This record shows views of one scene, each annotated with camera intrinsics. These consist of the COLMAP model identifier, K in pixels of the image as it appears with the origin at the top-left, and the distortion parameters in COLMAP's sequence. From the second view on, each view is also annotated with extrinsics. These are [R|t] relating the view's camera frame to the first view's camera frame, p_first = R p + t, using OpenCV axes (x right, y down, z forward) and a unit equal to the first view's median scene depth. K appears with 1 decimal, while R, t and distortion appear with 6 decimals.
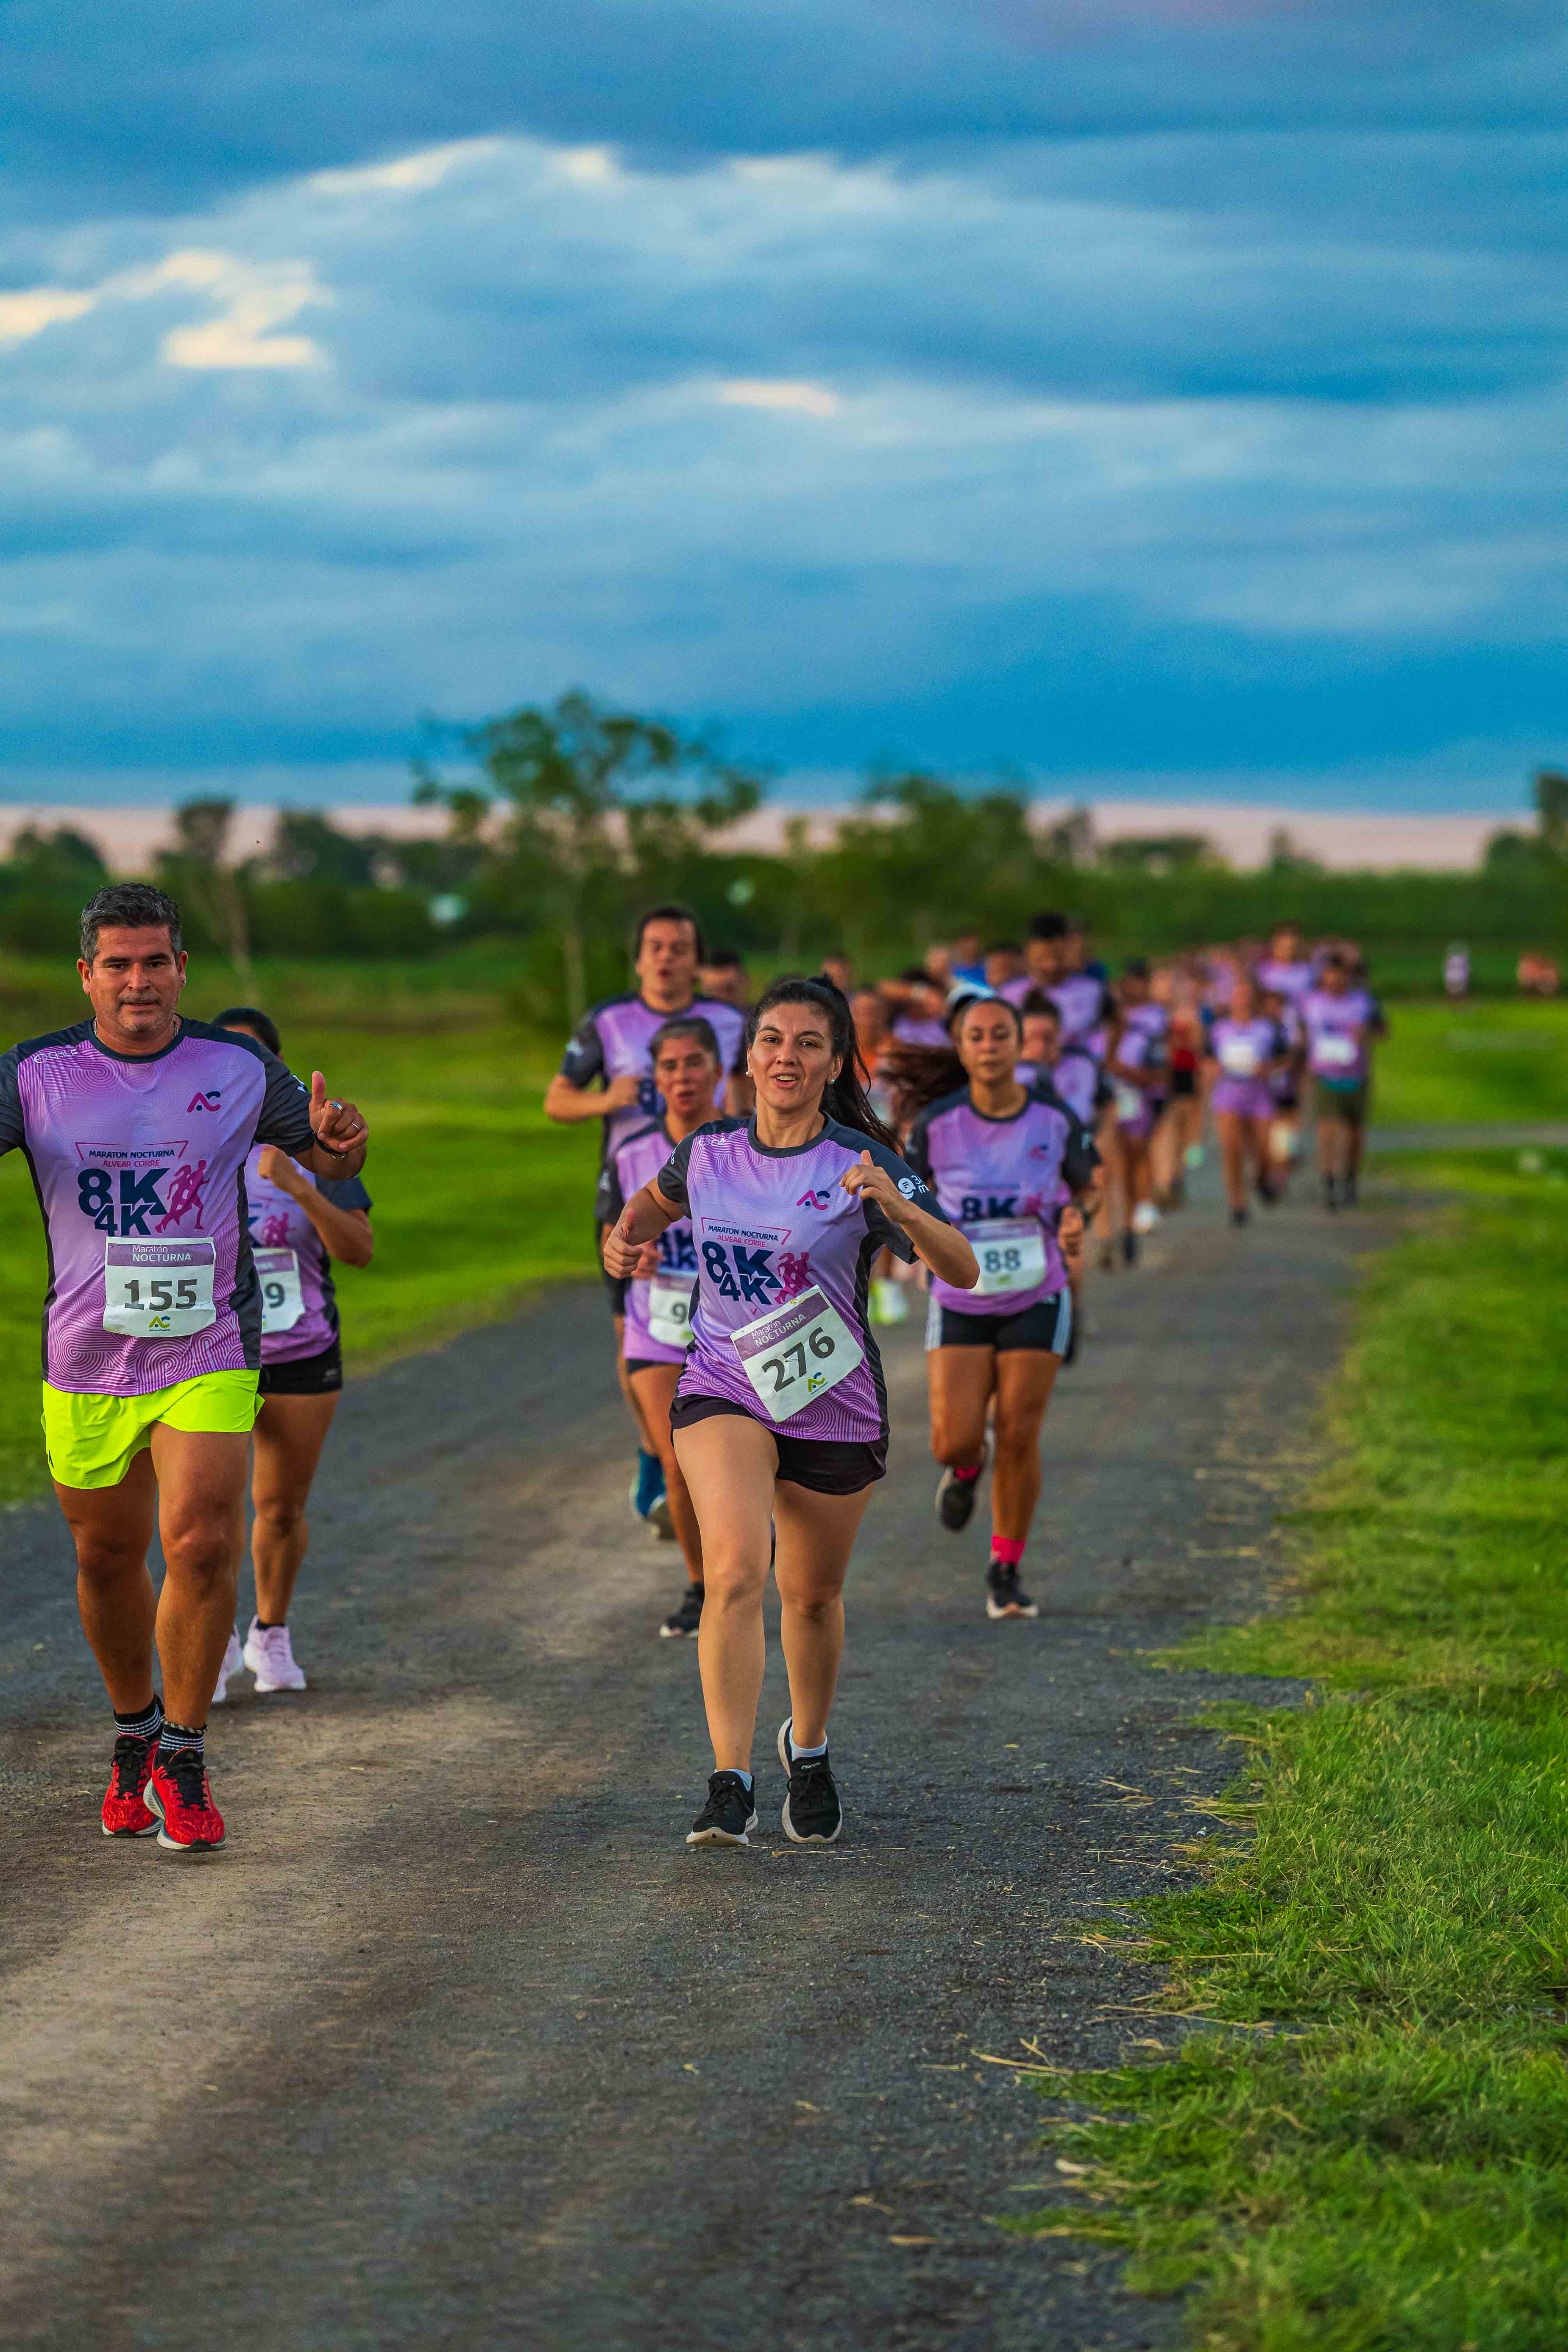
lens RADIAL K [[9324.1, 0, 792.8], [0, 9324.1, 1193.8], [0, 0, 1]] dist [1.110987, 0.000000]
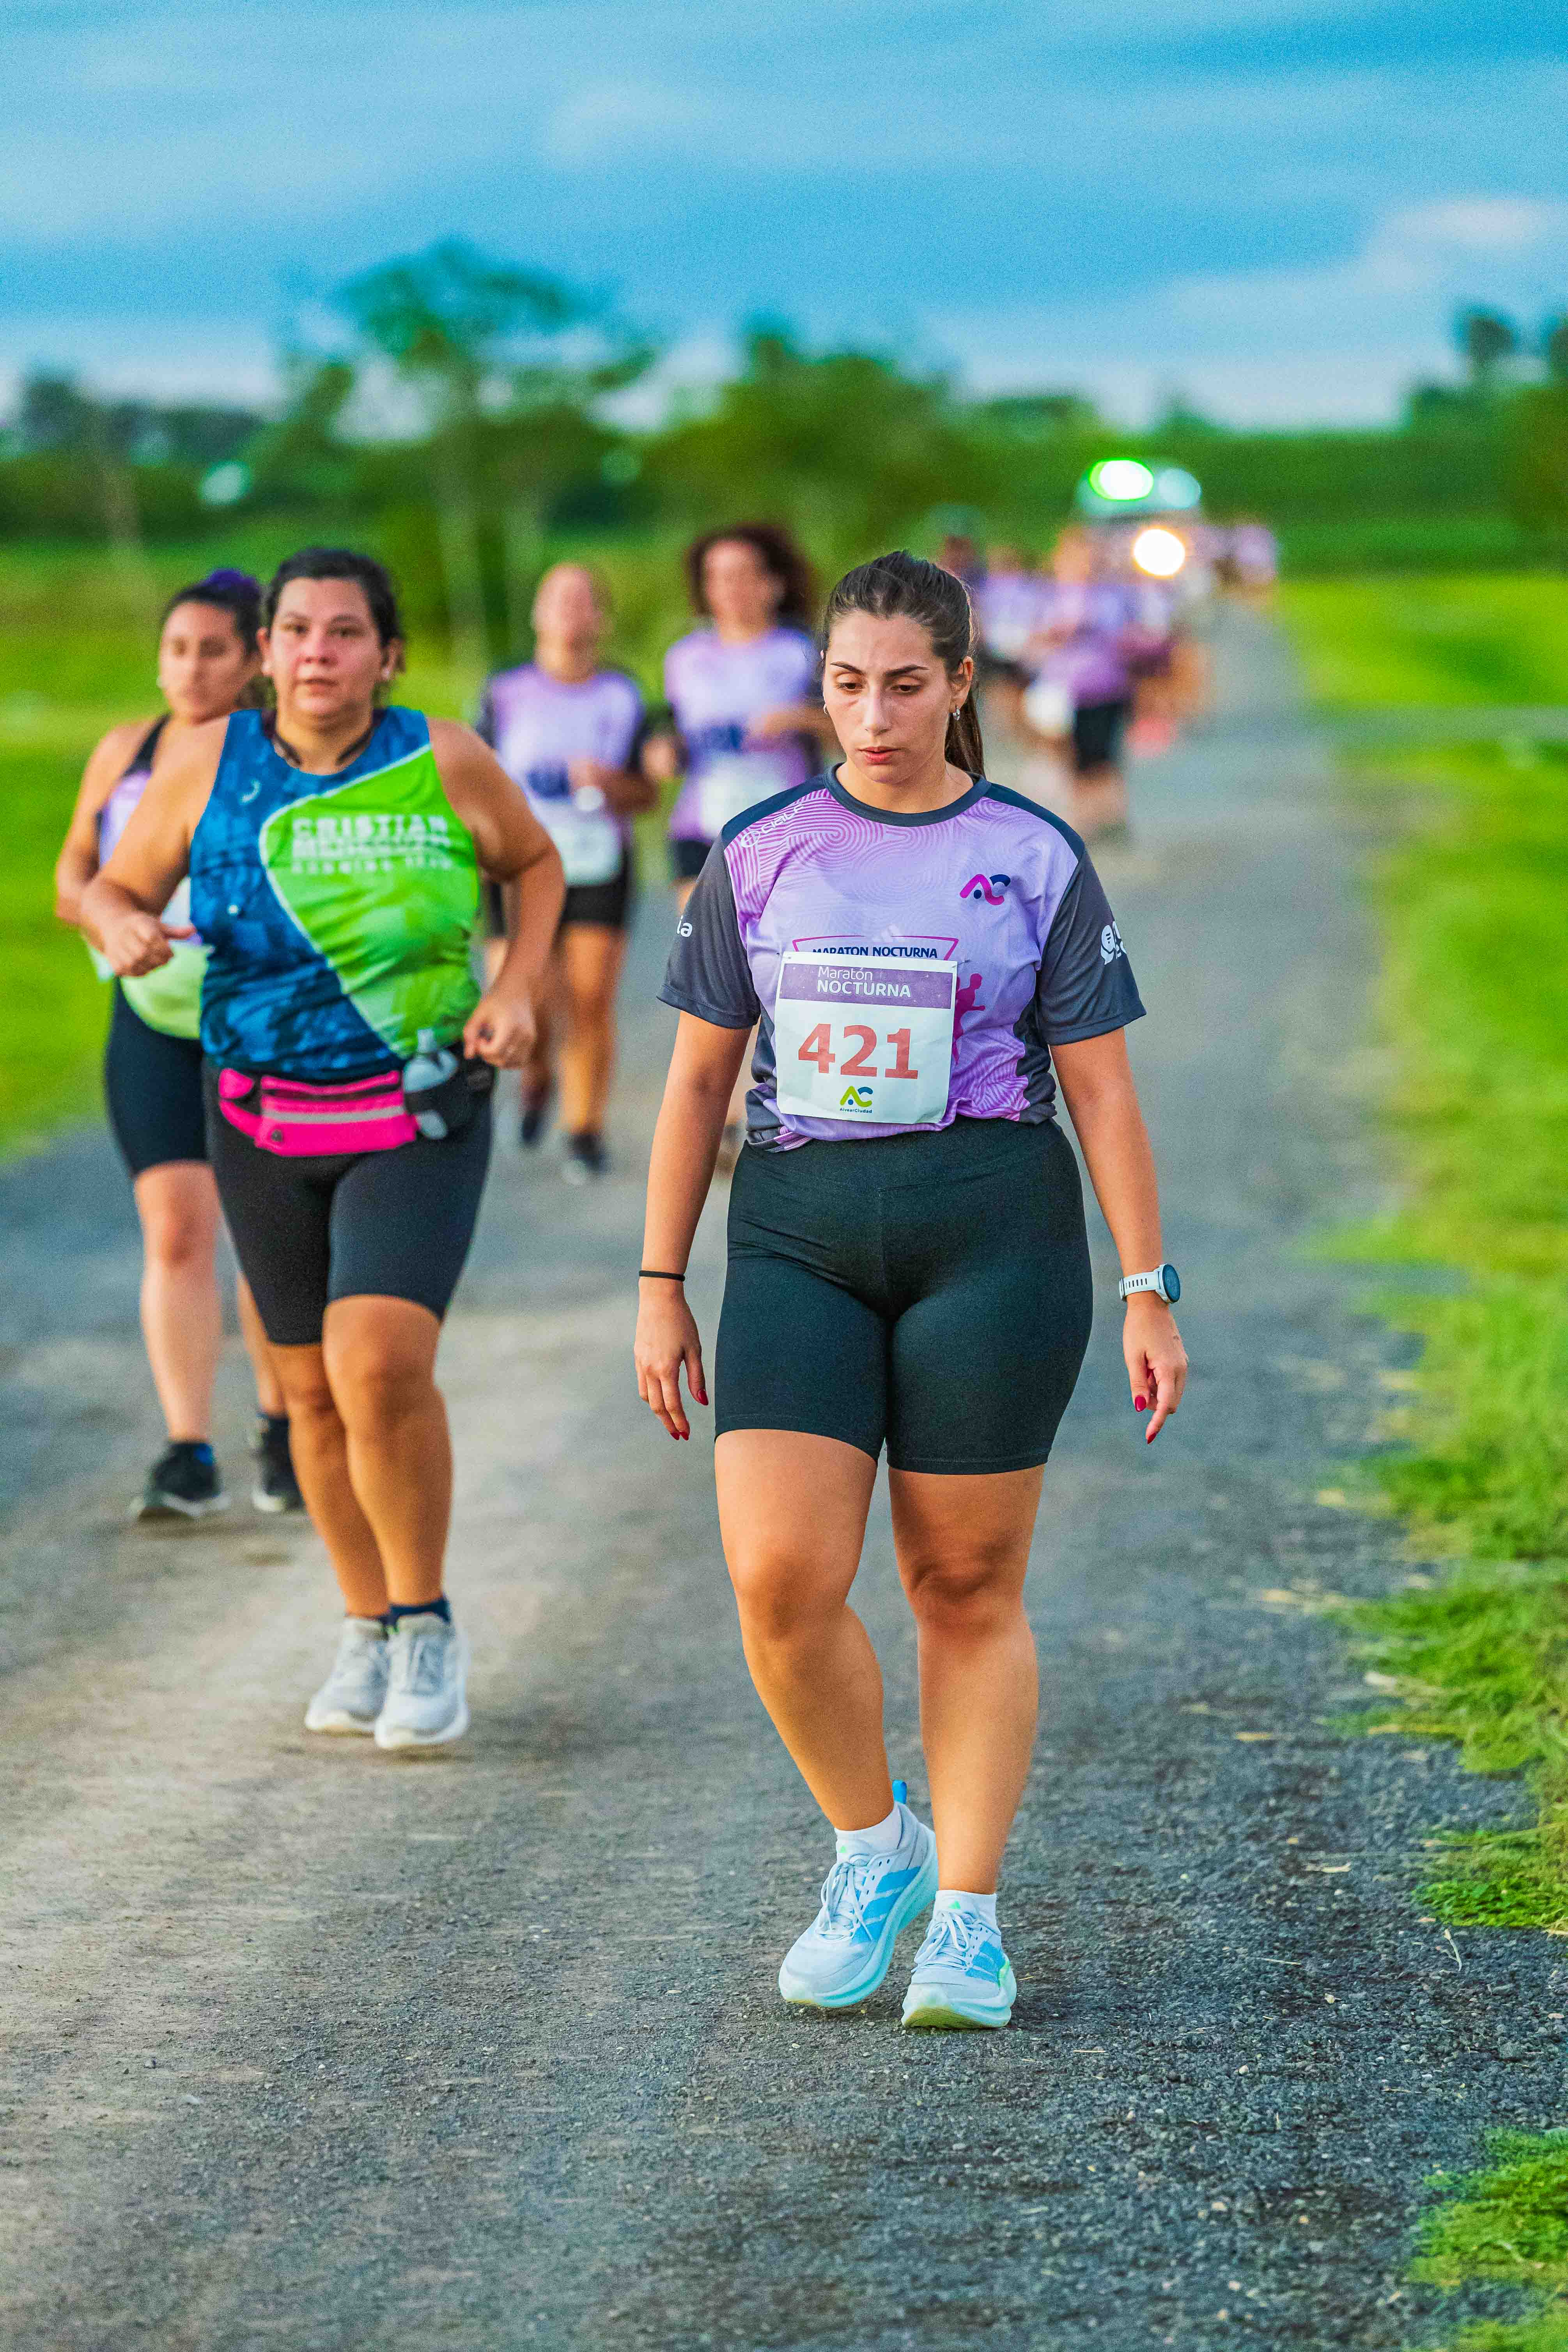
lens RADIAL K [[11036.3, 0, 777.3], [0, 11036.3, 1185.3], [0, 0, 1]] dist [2.292831, 0.000000]
pose [[0.999551, -0.015496, 0.025635, -0.066117], [0.014626, 0.999322, 0.033776, 0.002087], [-0.026141, -0.033386, 0.999101, -0.253704]]
